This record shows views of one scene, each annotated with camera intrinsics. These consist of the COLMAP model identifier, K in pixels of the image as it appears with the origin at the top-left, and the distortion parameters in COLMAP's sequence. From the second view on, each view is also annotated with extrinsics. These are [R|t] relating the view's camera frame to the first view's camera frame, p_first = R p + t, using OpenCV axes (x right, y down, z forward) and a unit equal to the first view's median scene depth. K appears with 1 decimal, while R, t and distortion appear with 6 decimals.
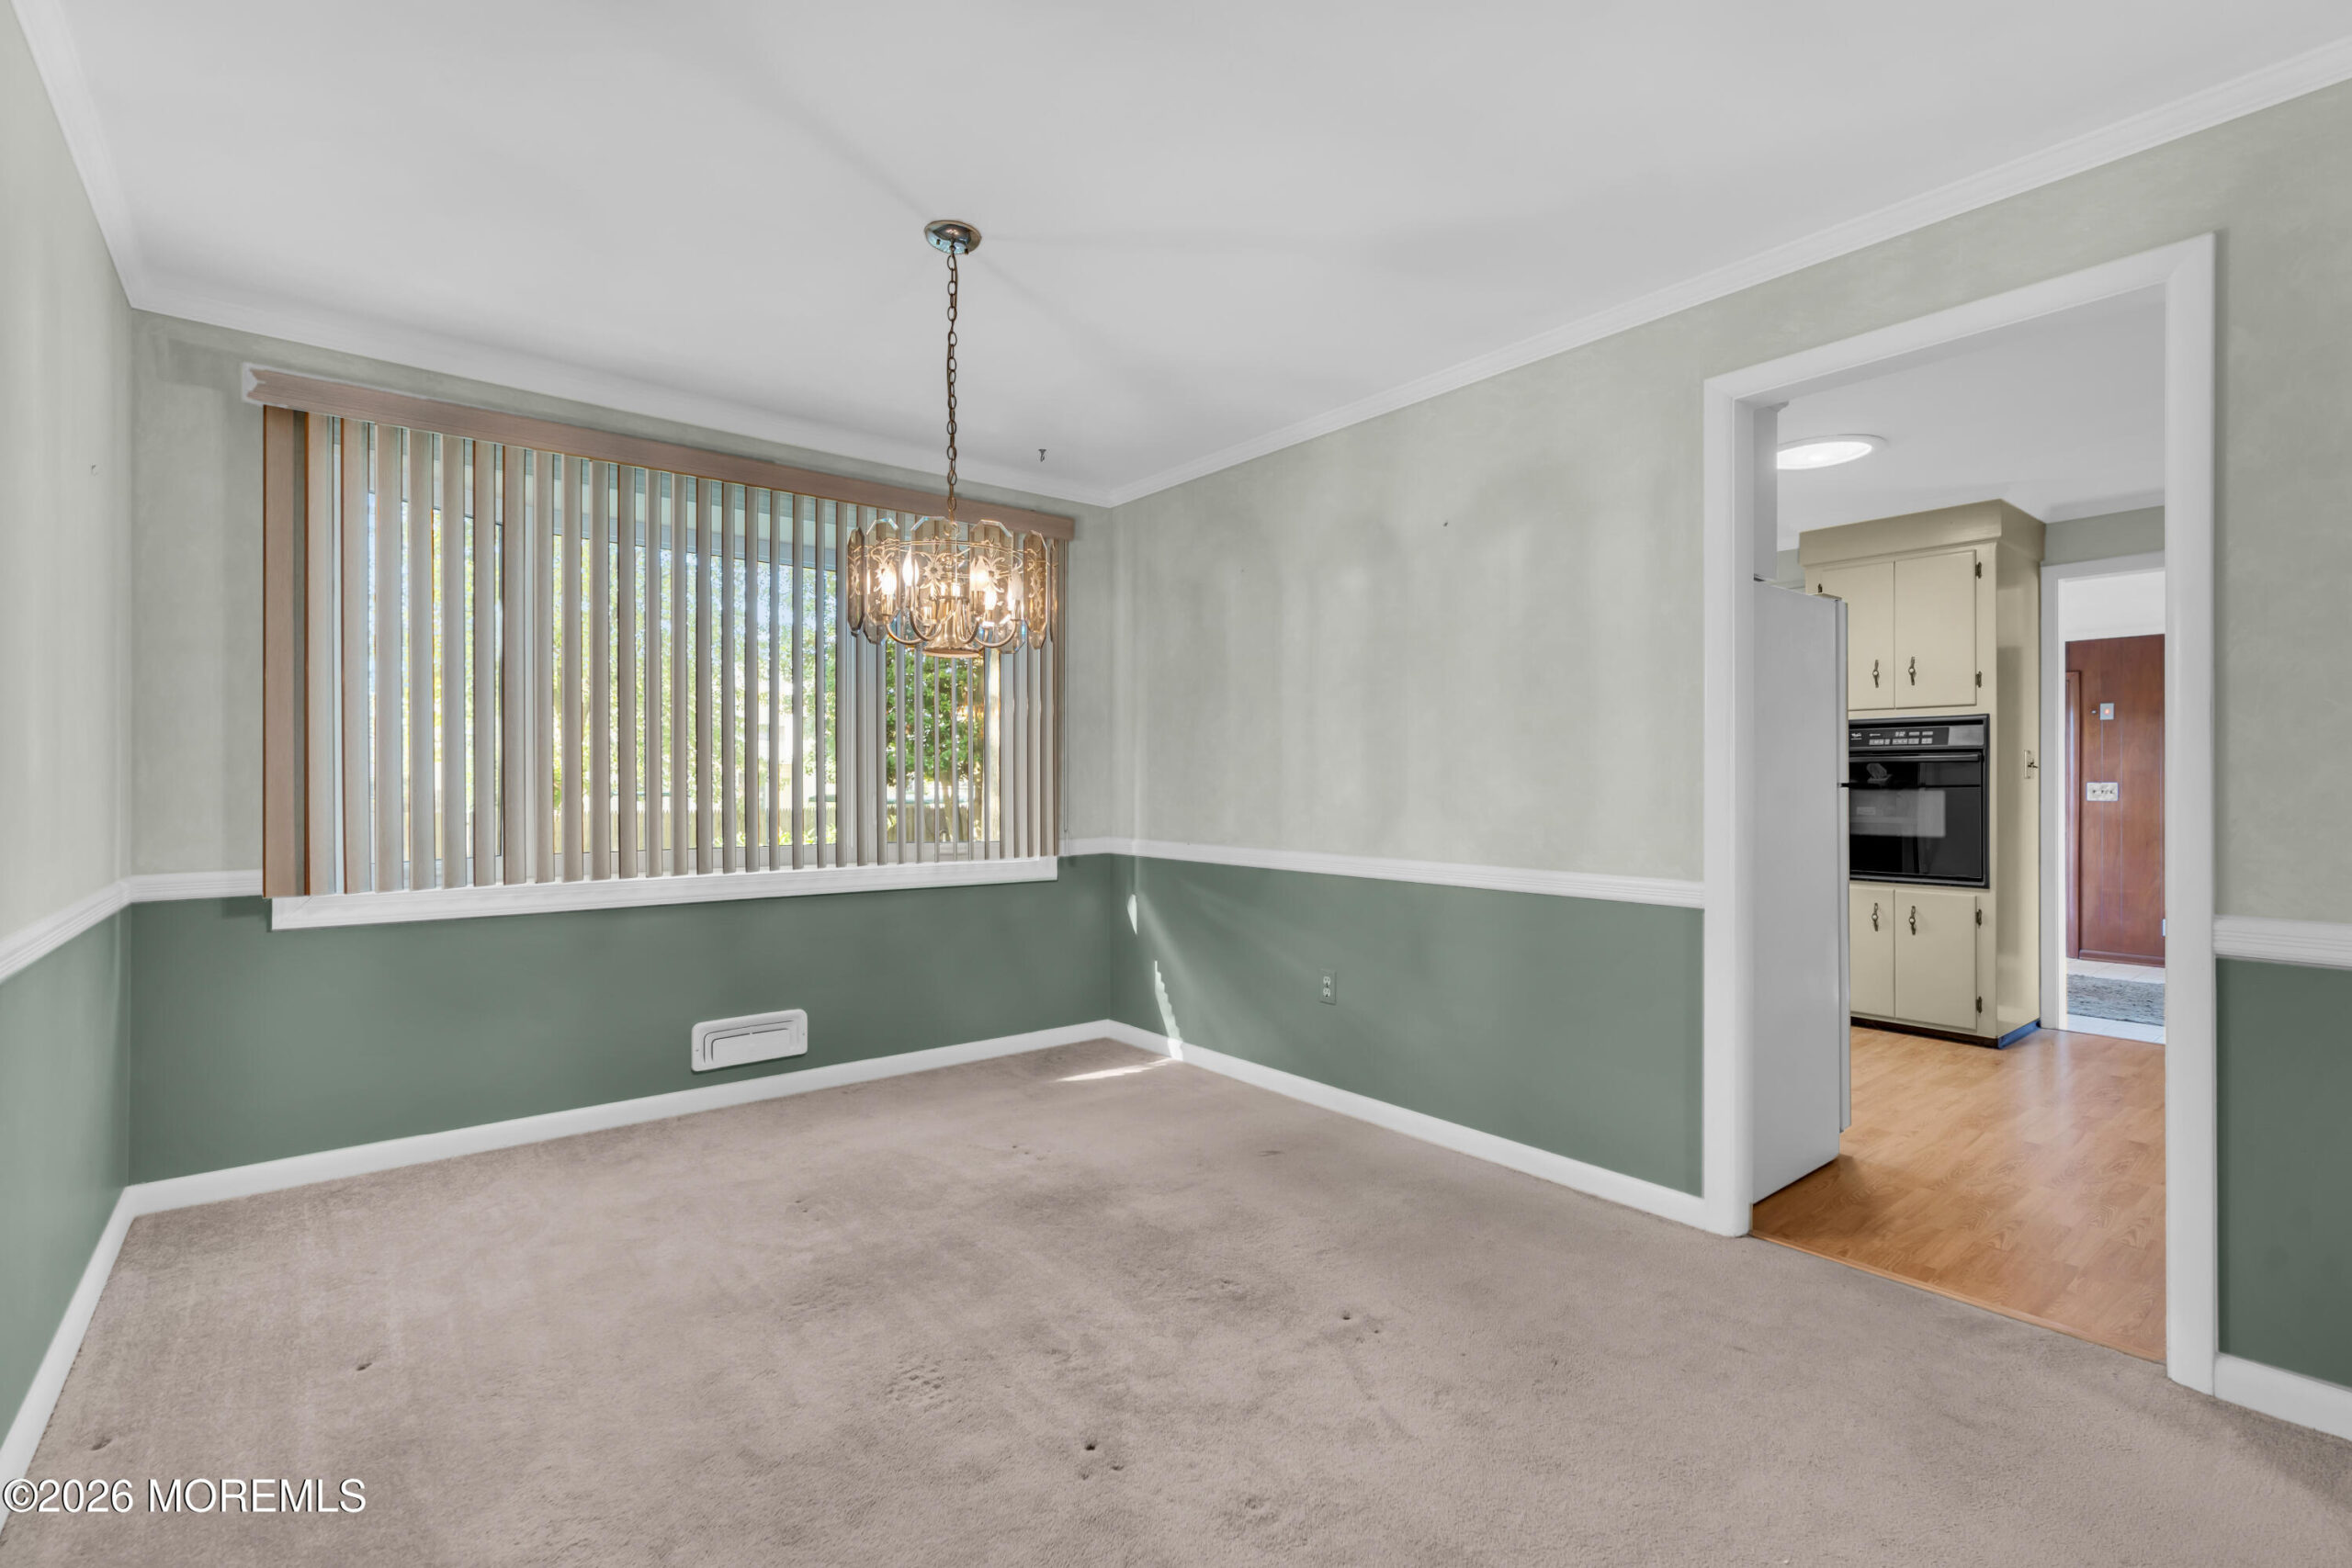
lens RADIAL K [[1057.2, 0, 1175.6], [0, 1057.2, 779.2], [0, 0, 1]] dist [0.000601, 0.002080]
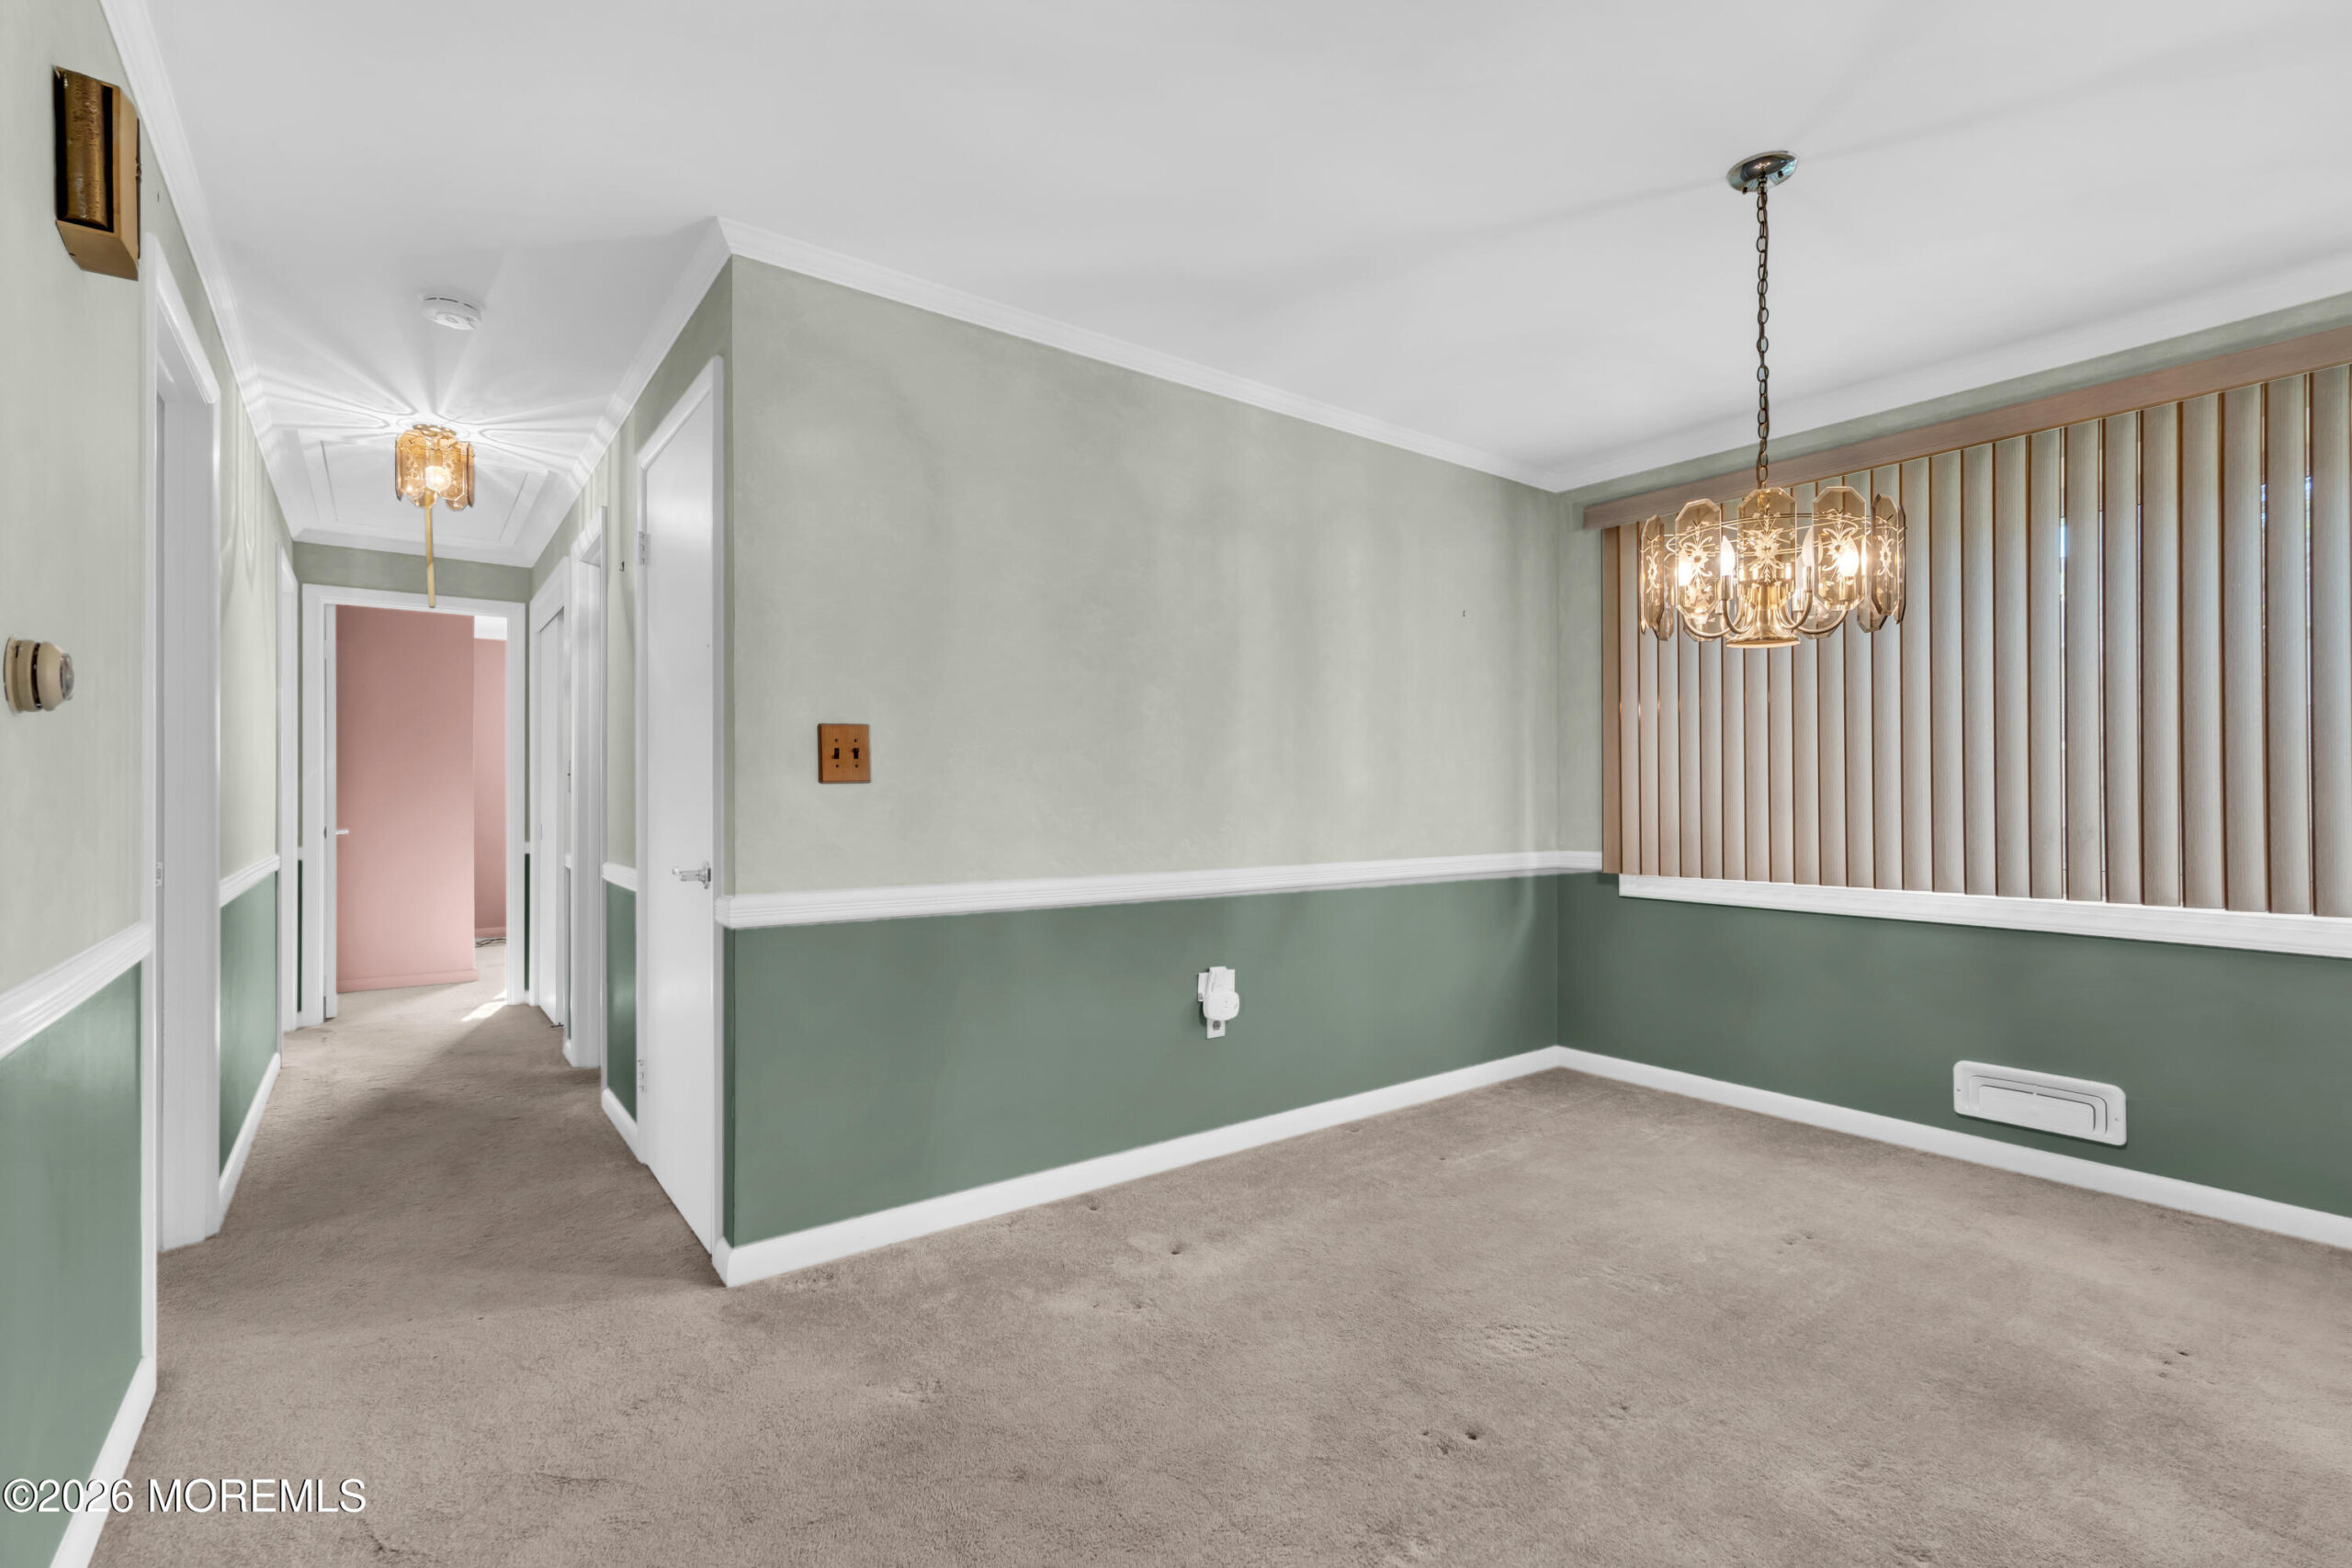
lens RADIAL K [[1057.2, 0, 1170.7], [0, 1057.2, 771.5], [0, 0, 1]] dist [0.000601, 0.002080]
pose [[-0.036129, -0.020931, -0.999128, 0.578734], [0.003378, 0.999772, -0.021066, 0.004453], [0.999341, -0.004136, -0.036050, 0.449801]]
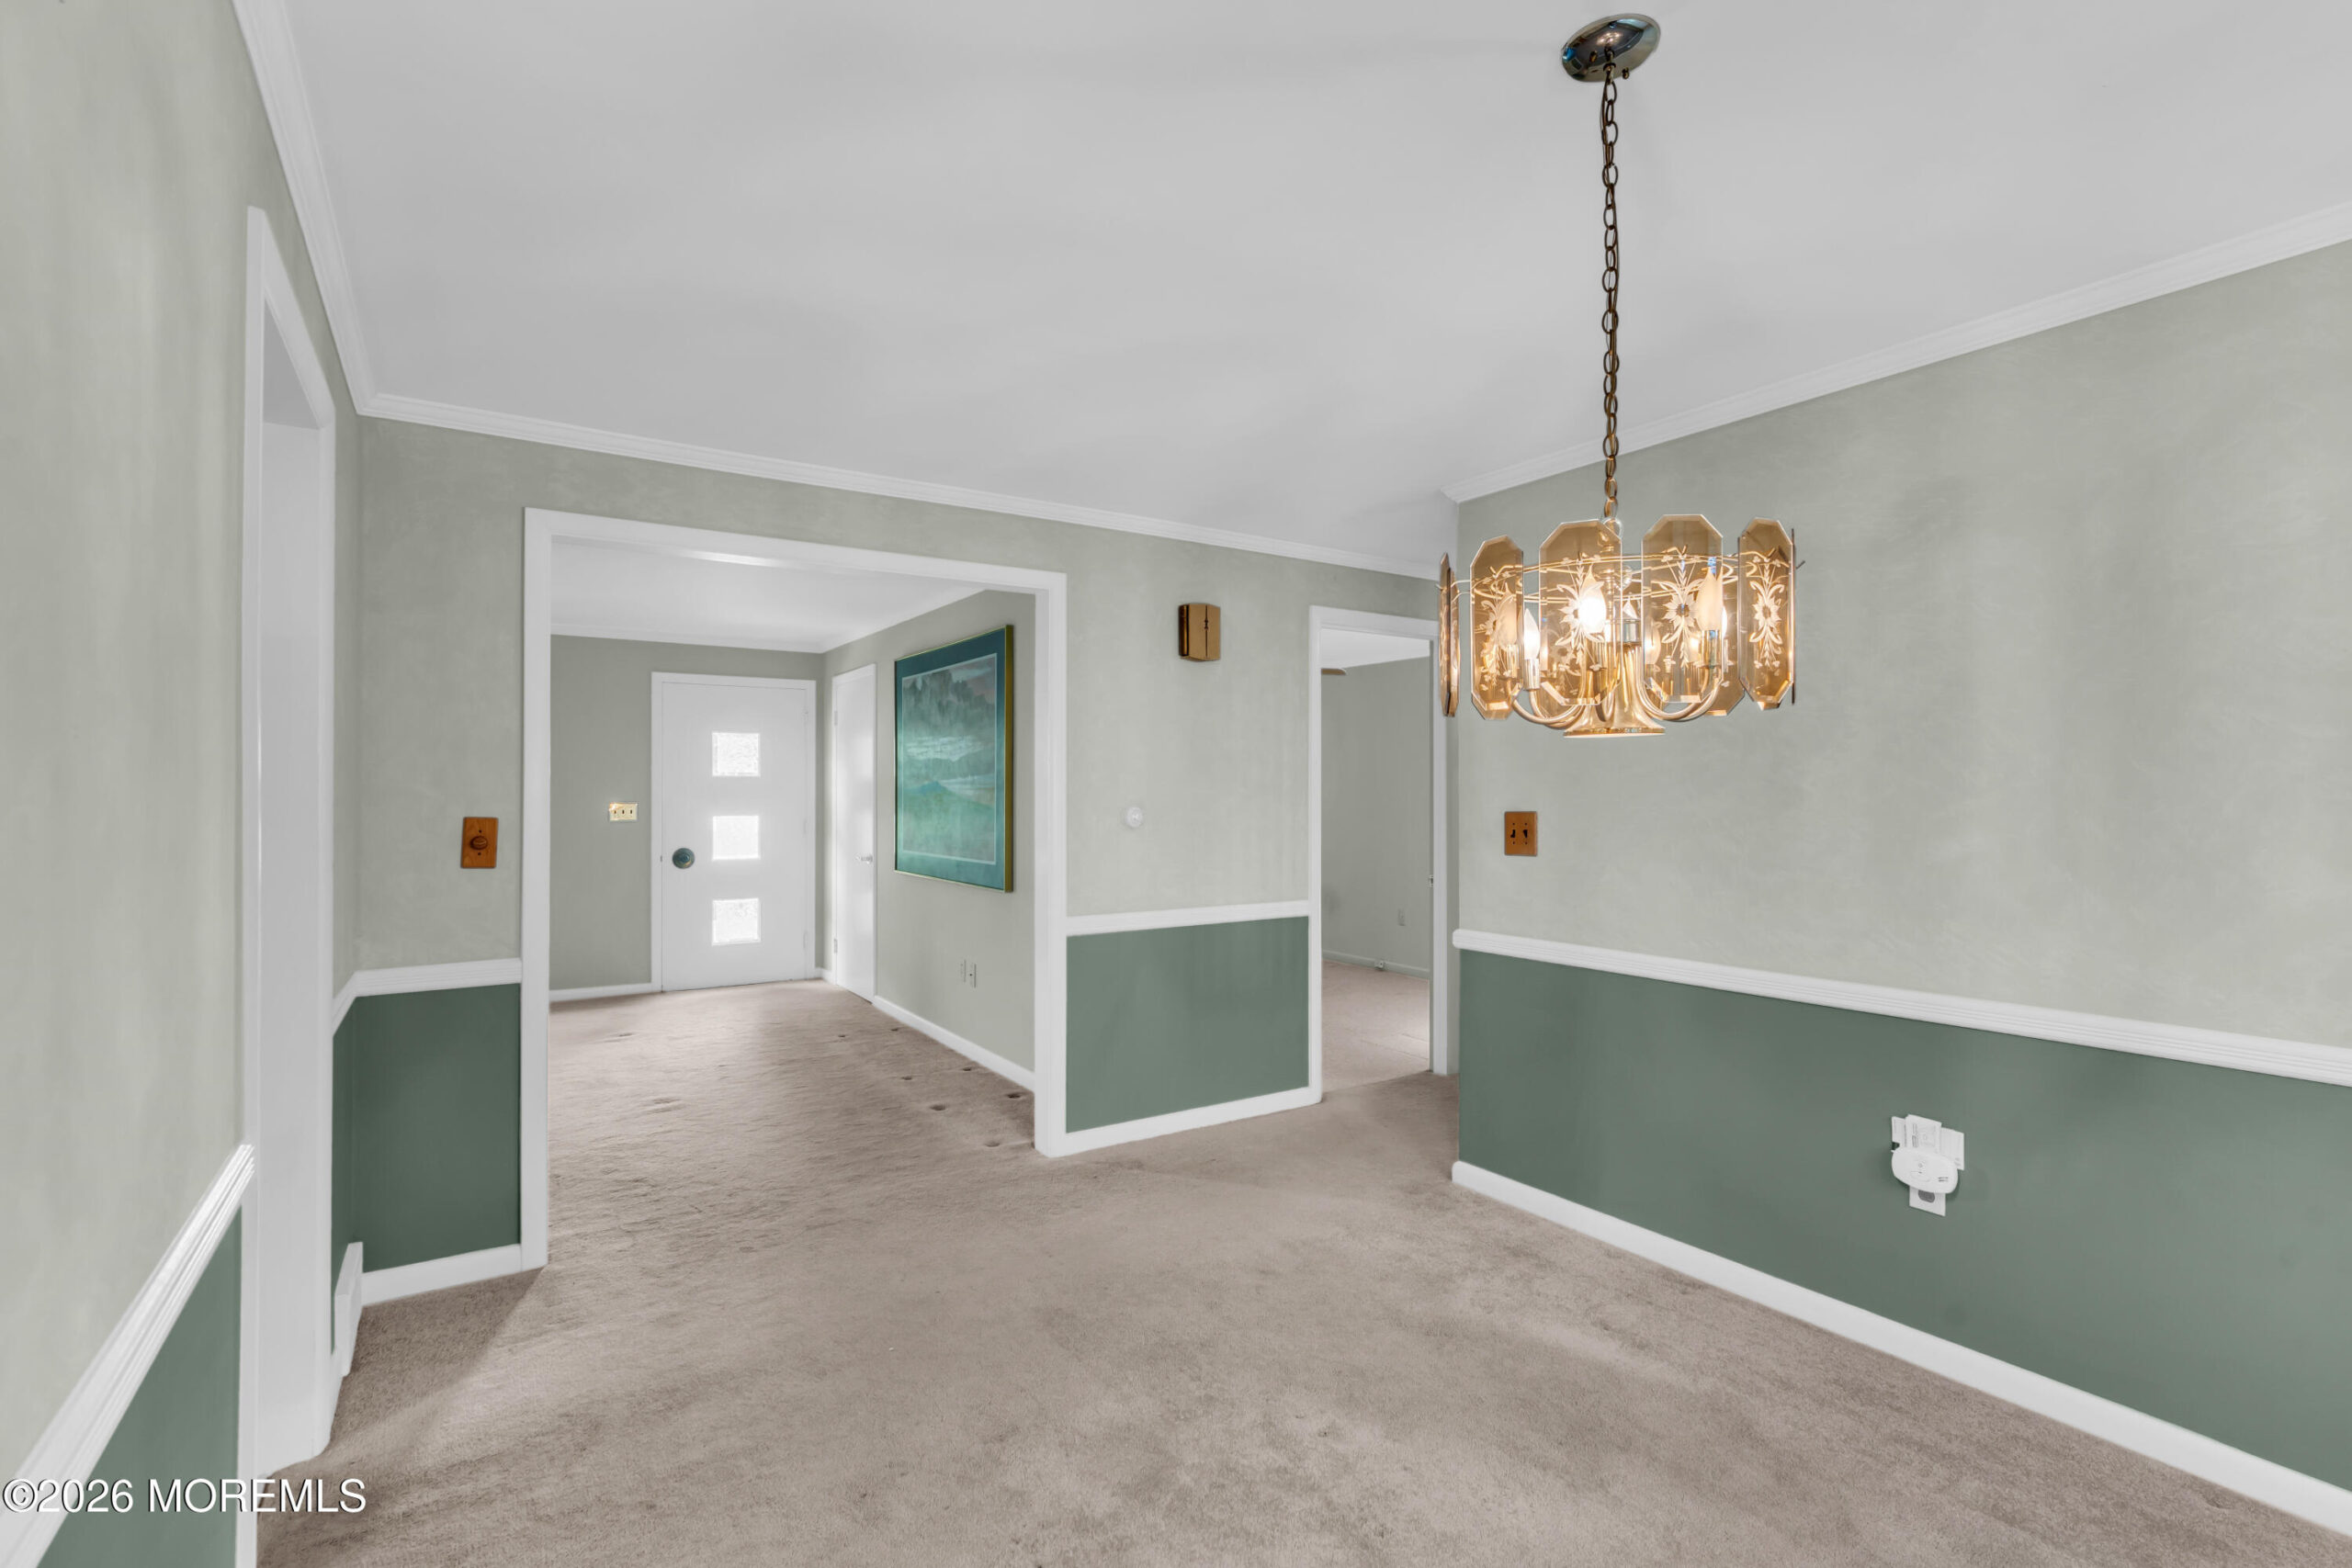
lens RADIAL K [[1057.2, 0, 1167.5], [0, 1057.2, 787.5], [0, 0, 1]] dist [0.000601, 0.002080]
pose [[-0.996159, 0.004150, 0.087460, -0.048869], [0.003610, 0.999973, -0.006329, -0.081039], [-0.087484, -0.005989, -0.996148, 1.418404]]
